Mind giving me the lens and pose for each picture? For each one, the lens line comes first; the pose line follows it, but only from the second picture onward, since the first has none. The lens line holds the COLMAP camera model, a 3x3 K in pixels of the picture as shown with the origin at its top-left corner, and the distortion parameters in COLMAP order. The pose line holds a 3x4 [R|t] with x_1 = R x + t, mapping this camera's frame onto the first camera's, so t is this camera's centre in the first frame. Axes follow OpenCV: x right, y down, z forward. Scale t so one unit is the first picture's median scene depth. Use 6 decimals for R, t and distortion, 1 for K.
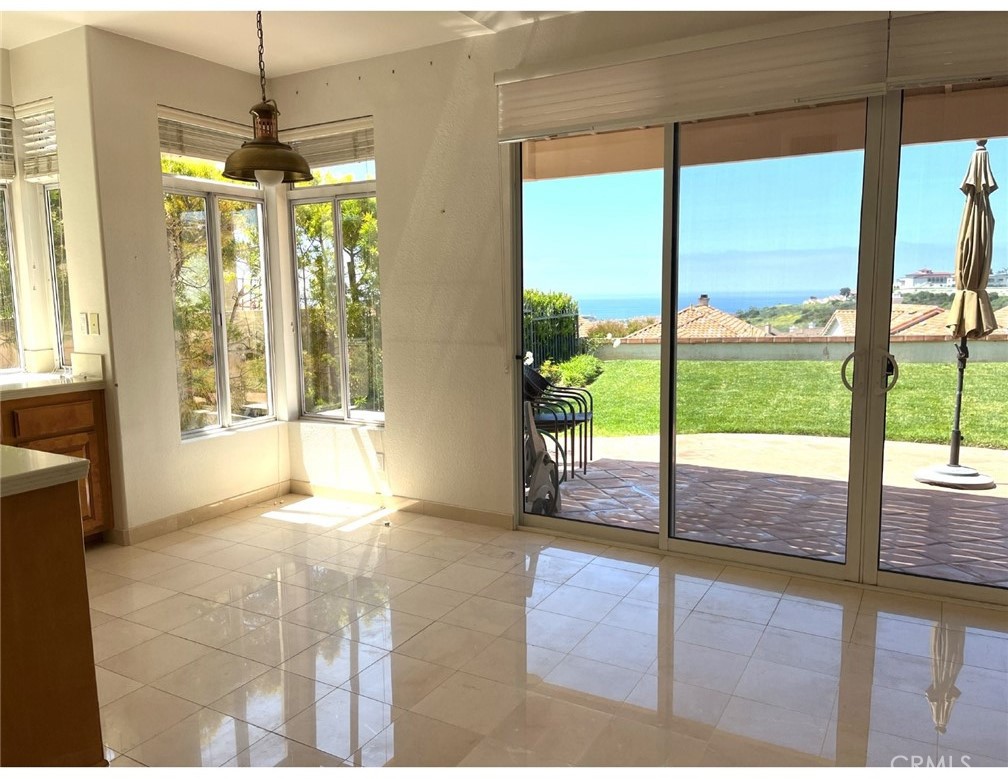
lens RADIAL K [[763.4, 0, 504.0], [0, 763.4, 389.5], [0, 0, 1]] dist [0.051420, -0.004796]
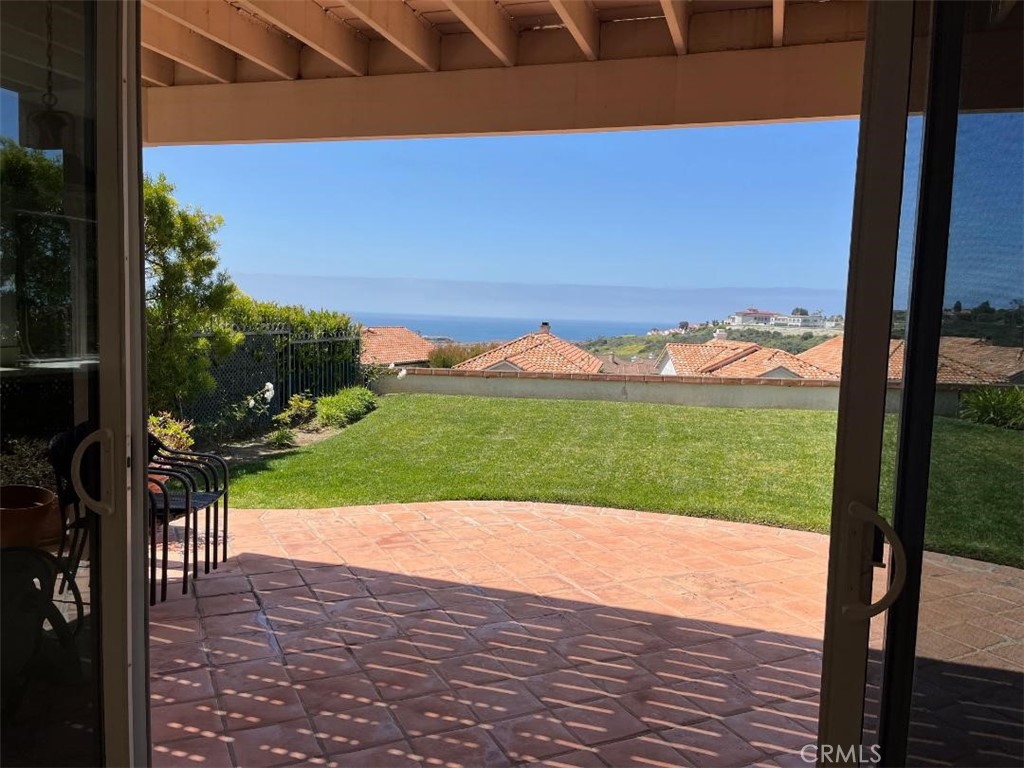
lens RADIAL K [[781.7, 0, 512.0], [0, 781.7, 384.0], [0, 0, 1]] dist [0.045250, 0.000564]
pose [[0.979539, 0.027656, 0.199343, 0.103509], [-0.020251, 0.999030, -0.039094, -0.018737], [-0.200231, 0.034257, 0.979150, 0.126108]]
